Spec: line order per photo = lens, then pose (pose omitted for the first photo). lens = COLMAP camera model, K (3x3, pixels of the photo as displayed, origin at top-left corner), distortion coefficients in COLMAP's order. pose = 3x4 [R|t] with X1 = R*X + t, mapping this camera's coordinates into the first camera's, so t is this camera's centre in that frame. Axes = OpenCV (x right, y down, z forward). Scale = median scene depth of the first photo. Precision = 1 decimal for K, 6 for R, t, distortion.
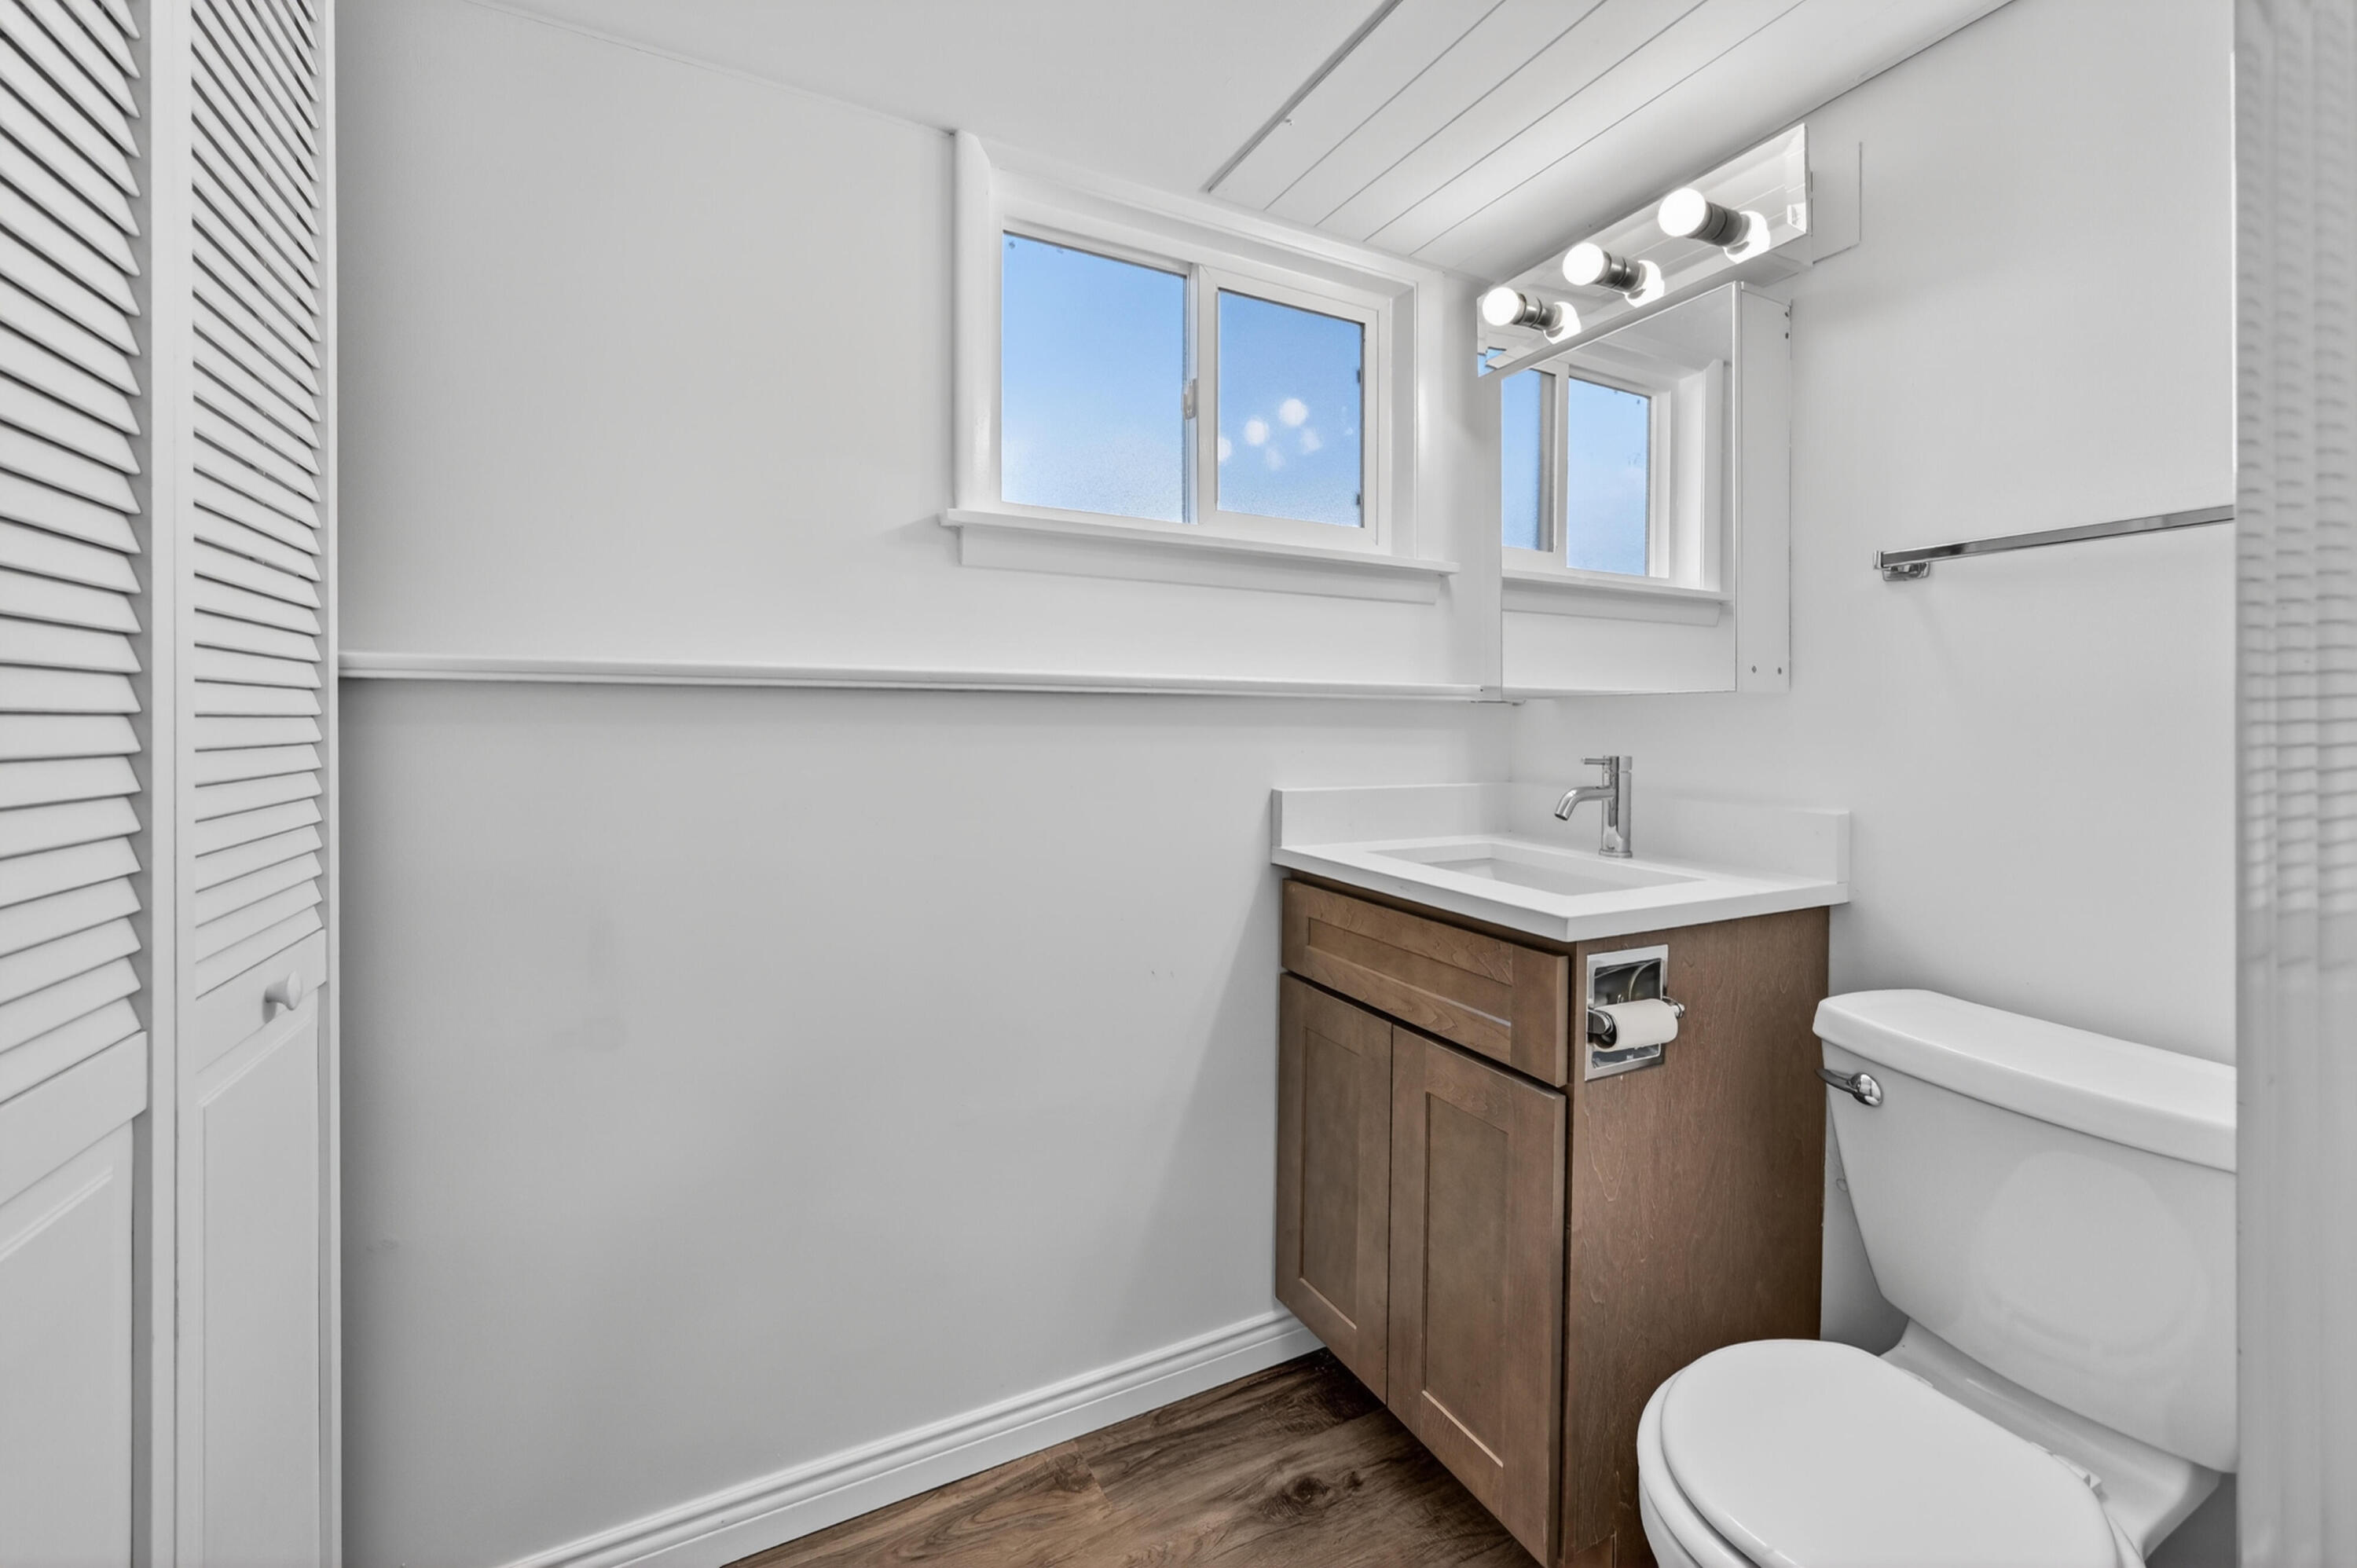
lens RADIAL K [[943.9, 0, 1185.9], [0, 943.9, 714.7], [0, 0, 1]] dist [0.000684, -0.000089]
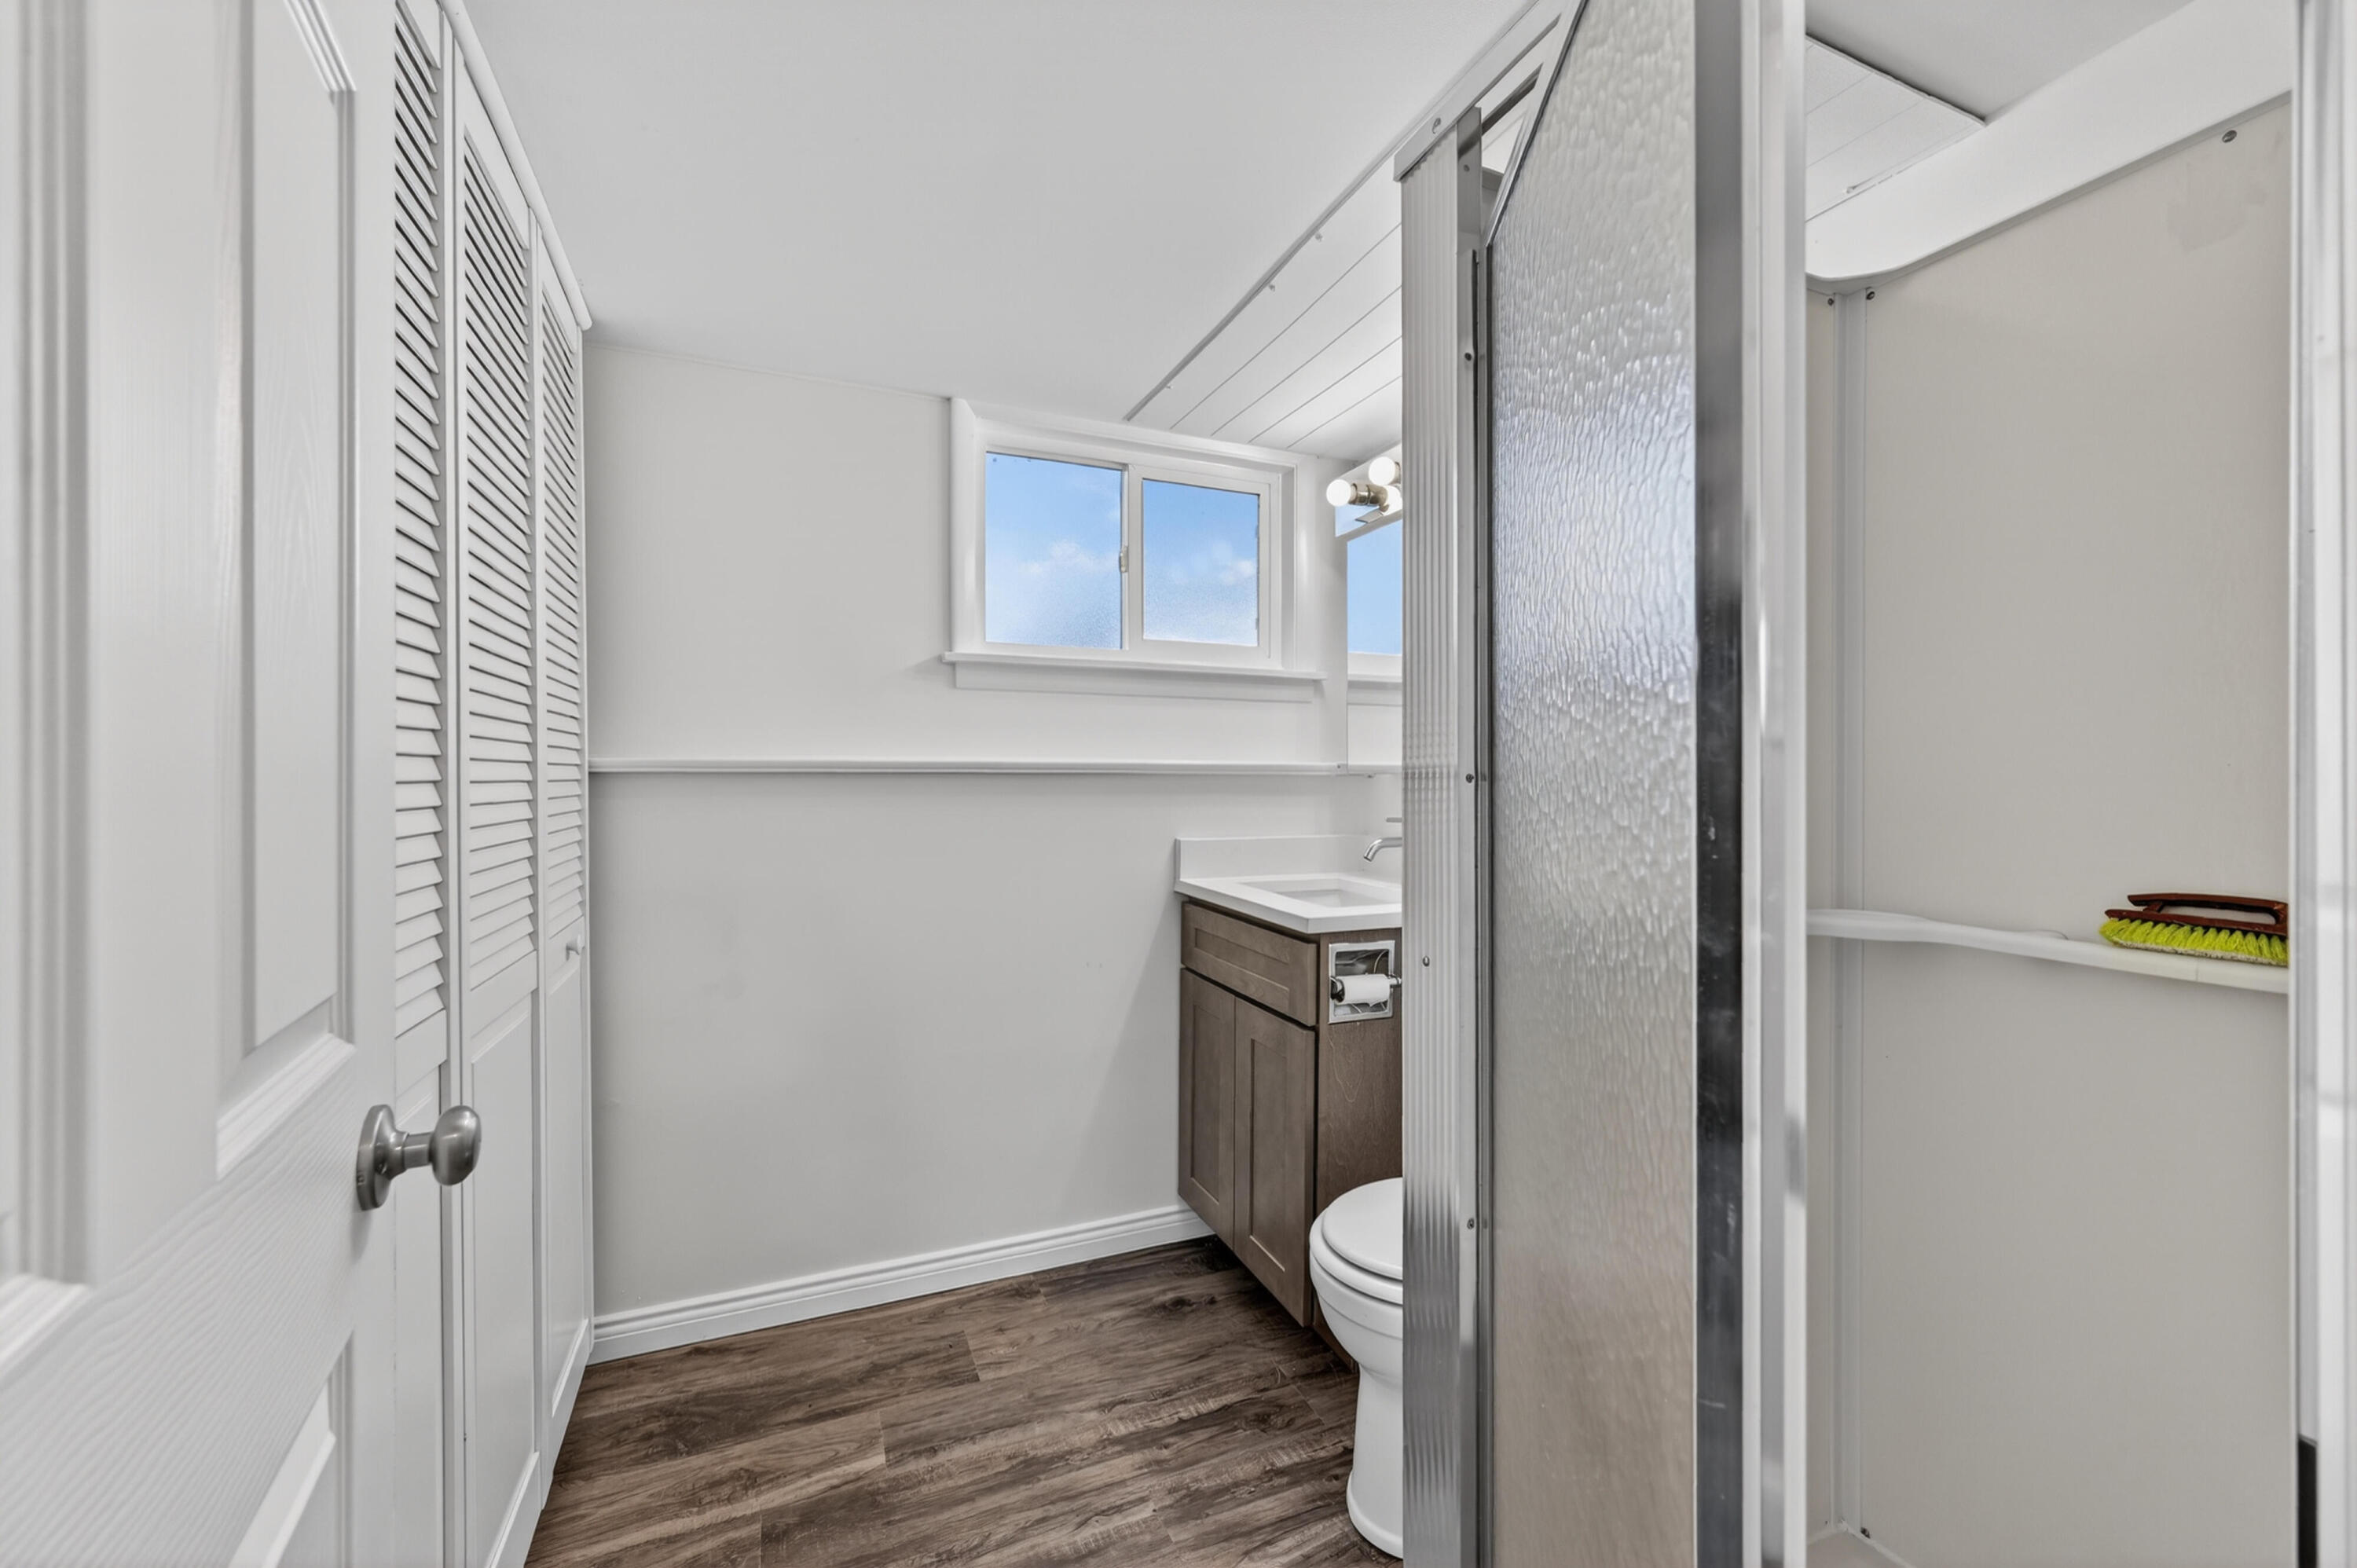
lens RADIAL K [[943.1, 0, 1177.9], [0, 943.1, 772.0], [0, 0, 1]] dist [-0.001314, -0.000021]
pose [[0.996576, -0.004931, -0.082530, 0.242179], [0.005123, 0.999985, 0.002124, -0.028823], [0.082518, -0.002540, 0.996586, -0.472120]]
